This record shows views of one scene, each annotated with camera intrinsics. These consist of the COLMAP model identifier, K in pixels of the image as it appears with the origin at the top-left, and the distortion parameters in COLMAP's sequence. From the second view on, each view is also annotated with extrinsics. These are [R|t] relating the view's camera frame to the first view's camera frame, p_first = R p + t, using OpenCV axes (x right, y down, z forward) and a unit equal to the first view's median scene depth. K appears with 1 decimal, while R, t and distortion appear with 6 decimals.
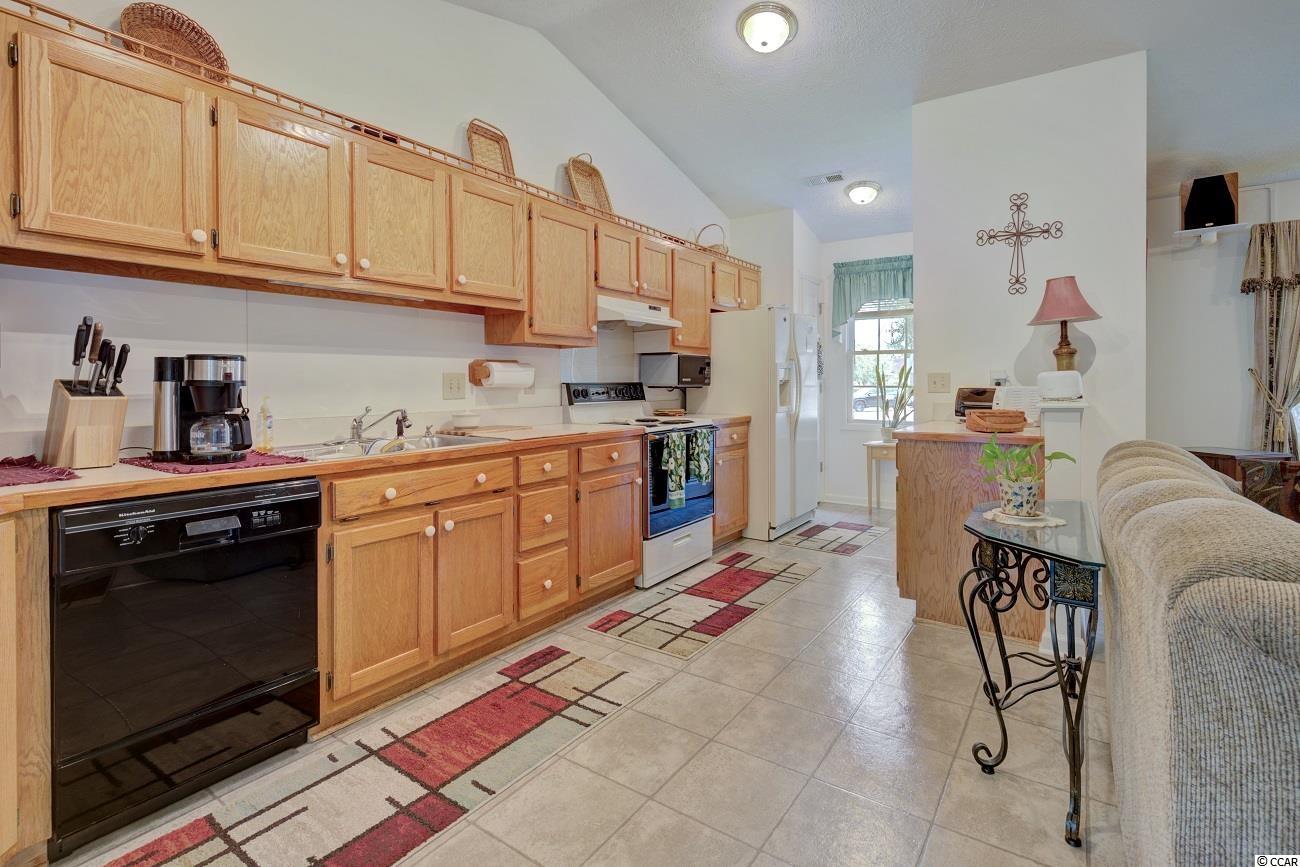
lens RADIAL K [[604.6, 0, 656.9], [0, 604.6, 384.6], [0, 0, 1]] dist [-0.003114, 0.001118]
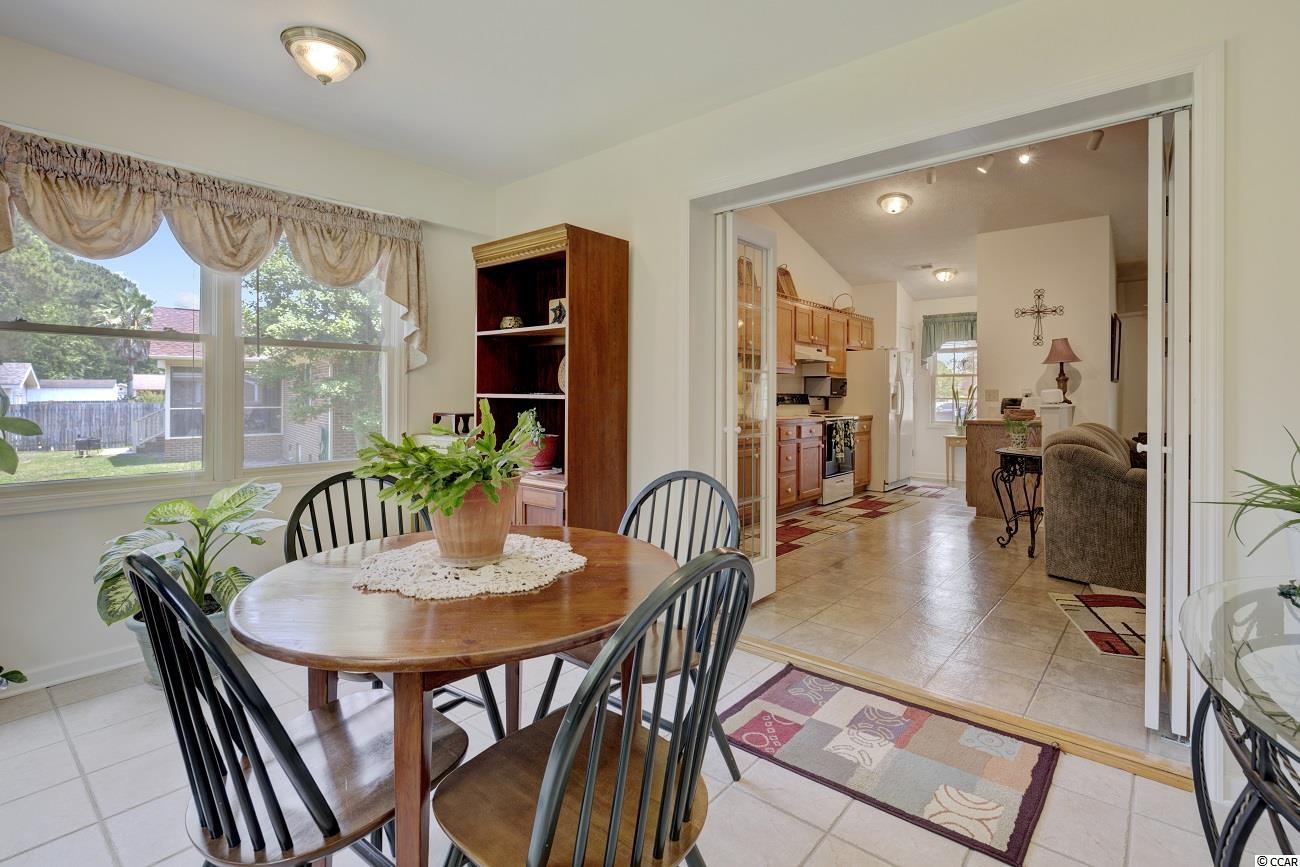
lens RADIAL K [[604.6, 0, 655.8], [0, 604.6, 394.9], [0, 0, 1]] dist [-0.003114, 0.001118]
pose [[0.995336, 0.010315, -0.095914, -0.311651], [-0.010924, 0.999923, -0.005822, 0.015376], [0.095846, 0.006843, 0.995373, -0.778775]]
